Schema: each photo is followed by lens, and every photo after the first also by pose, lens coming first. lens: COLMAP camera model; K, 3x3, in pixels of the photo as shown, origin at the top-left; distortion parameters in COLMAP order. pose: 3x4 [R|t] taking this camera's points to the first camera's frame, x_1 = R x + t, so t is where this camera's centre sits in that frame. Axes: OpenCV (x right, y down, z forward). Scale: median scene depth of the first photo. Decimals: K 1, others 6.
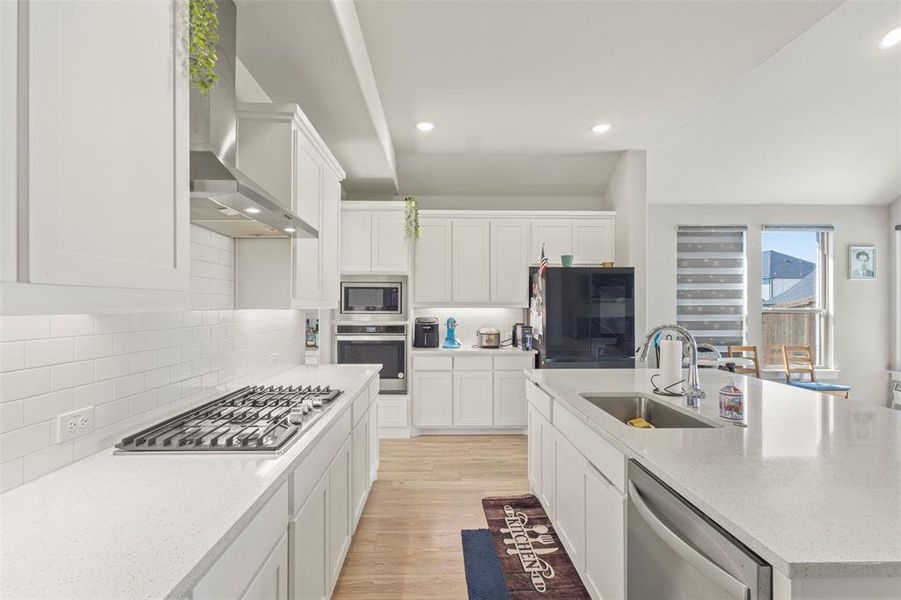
lens RADIAL K [[416.8, 0, 447.7], [0, 416.8, 306.8], [0, 0, 1]] dist [0.001919, 0.000196]
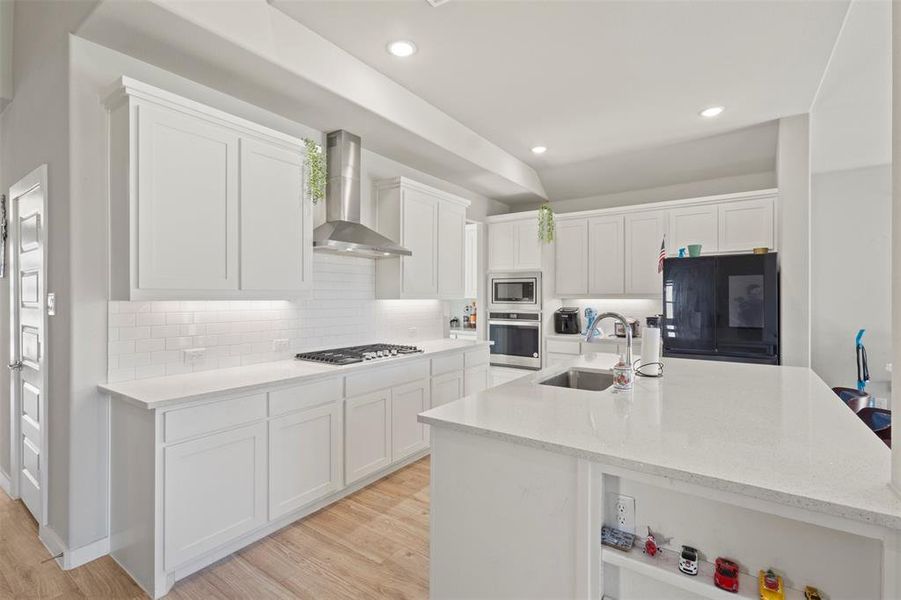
lens RADIAL K [[416.8, 0, 451.9], [0, 416.8, 299.6], [0, 0, 1]] dist [0.001919, 0.000196]
pose [[0.805076, 0.001618, -0.593170, 0.416082], [0.000119, 0.999996, 0.002889, 0.001224], [0.593172, -0.002396, 0.805072, -0.116613]]
